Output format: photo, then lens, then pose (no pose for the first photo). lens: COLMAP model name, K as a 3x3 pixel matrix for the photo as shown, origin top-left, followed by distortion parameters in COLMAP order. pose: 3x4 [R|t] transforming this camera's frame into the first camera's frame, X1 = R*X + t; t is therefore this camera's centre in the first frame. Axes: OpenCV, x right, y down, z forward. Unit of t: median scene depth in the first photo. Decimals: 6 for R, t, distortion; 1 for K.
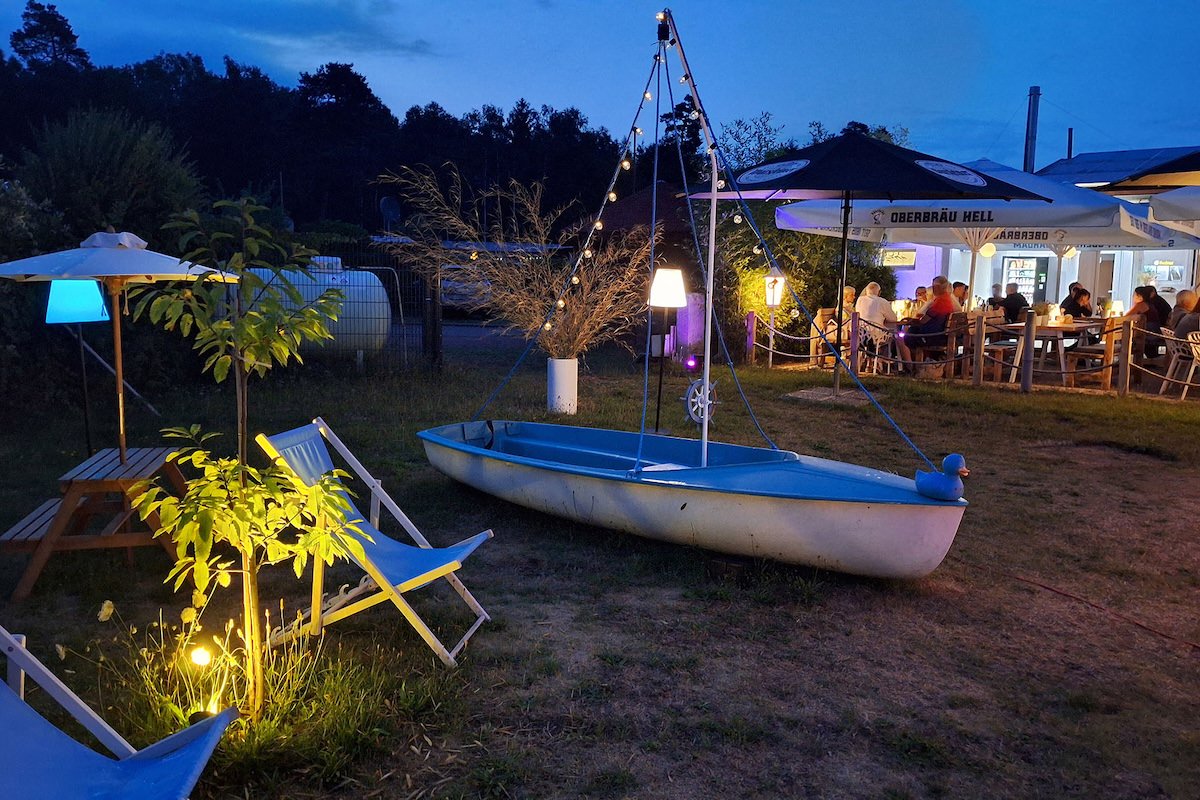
lens RADIAL K [[1027.1, 0, 538.1], [0, 1027.1, 393.1], [0, 0, 1]] dist [0.151801, -0.229510]
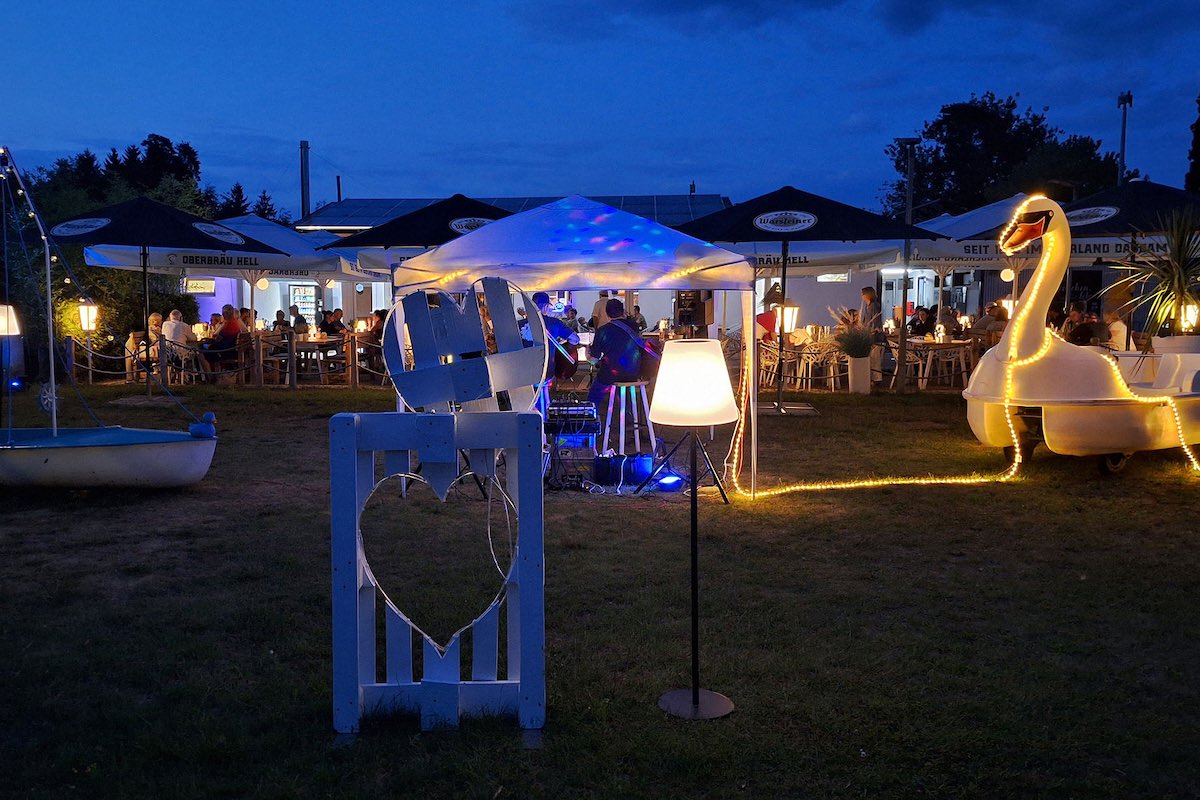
lens RADIAL K [[1027.1, 0, 538.1], [0, 1027.1, 393.1], [0, 0, 1]] dist [0.151801, -0.229510]
pose [[0.806911, -0.065890, 0.586987, -0.060227], [0.077462, 0.996981, 0.005427, 0.017681], [-0.585572, 0.041090, 0.809578, -0.239730]]
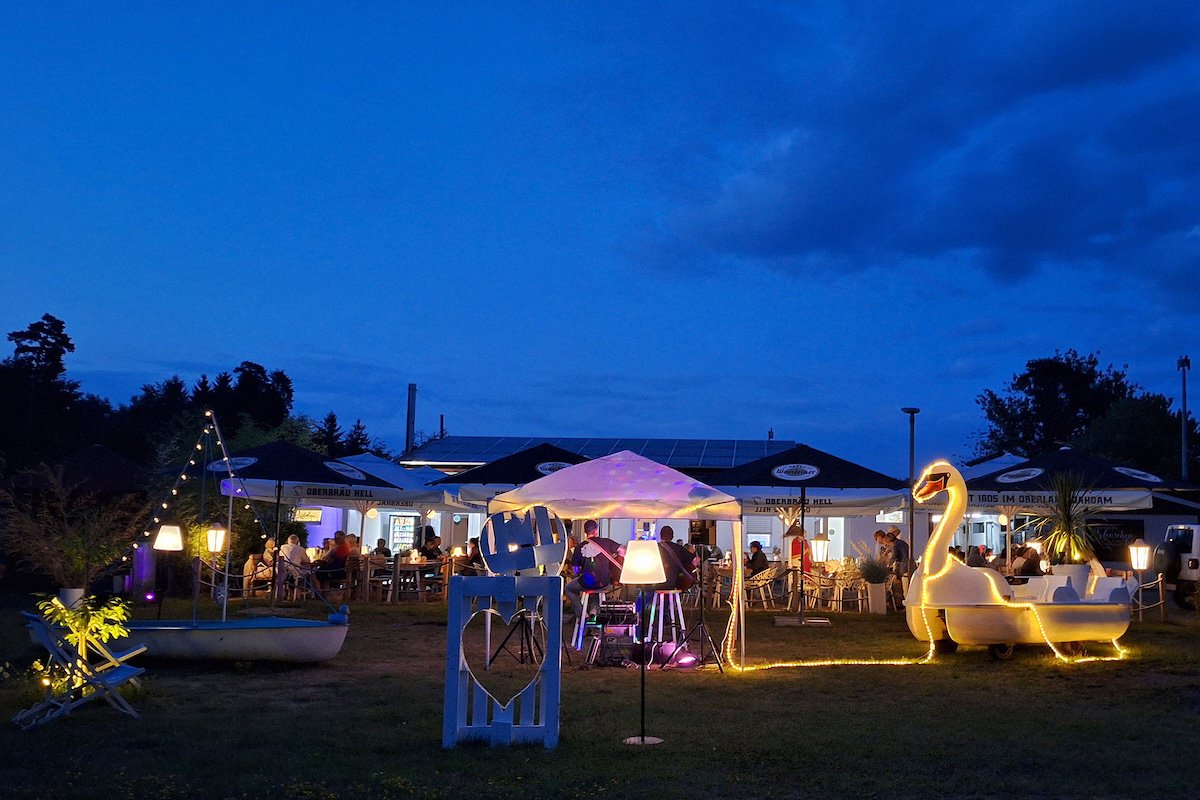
lens RADIAL K [[1032.1, 0, 696.0], [0, 1032.1, 454.5], [0, 0, 1]] dist [0.153081, -0.209028]
pose [[0.771468, 0.052518, 0.634097, -0.162404], [0.062945, 0.985399, -0.158196, 0.044877], [-0.633147, 0.161956, 0.756899, -0.429676]]
